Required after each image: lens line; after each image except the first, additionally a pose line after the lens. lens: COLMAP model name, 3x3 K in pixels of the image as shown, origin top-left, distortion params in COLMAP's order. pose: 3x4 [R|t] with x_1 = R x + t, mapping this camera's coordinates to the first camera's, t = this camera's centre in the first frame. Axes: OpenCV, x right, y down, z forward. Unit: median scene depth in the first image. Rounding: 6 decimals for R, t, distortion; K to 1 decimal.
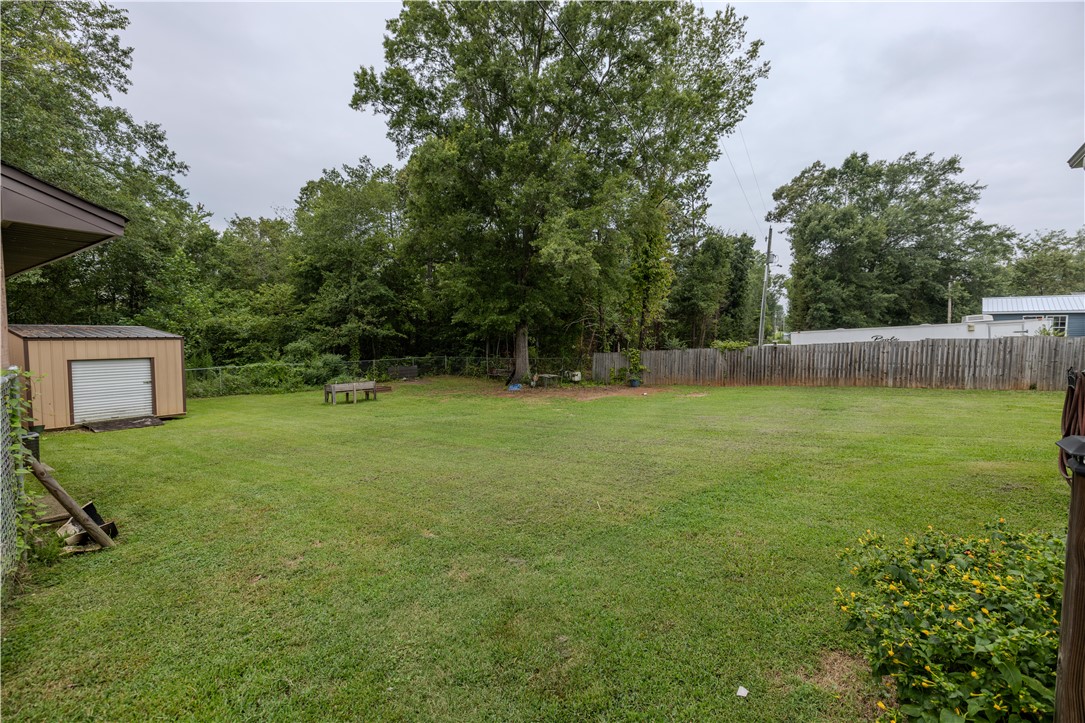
lens RADIAL K [[452.6, 0, 528.8], [0, 452.6, 362.7], [0, 0, 1]] dist [0.002889, -0.000152]
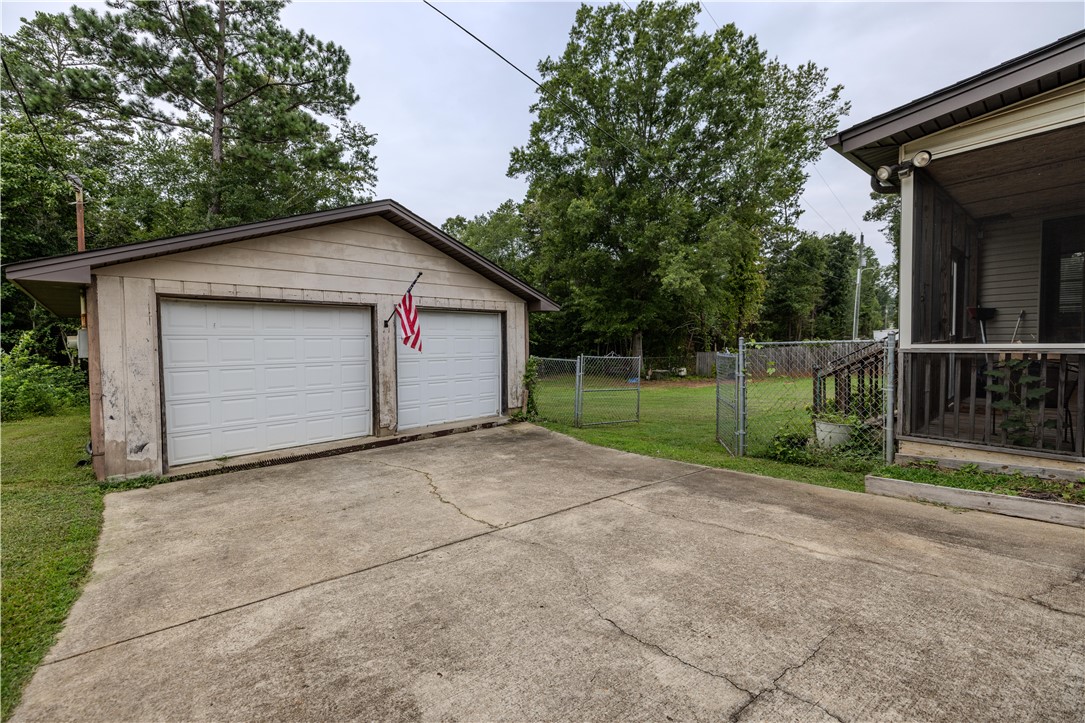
lens RADIAL K [[452.6, 0, 530.4], [0, 452.6, 360.1], [0, 0, 1]] dist [0.002889, -0.000152]
pose [[0.983742, -0.017445, -0.178737, -0.082581], [0.014987, 0.999774, -0.015091, 0.011400], [0.178960, 0.012167, 0.983781, -0.287142]]
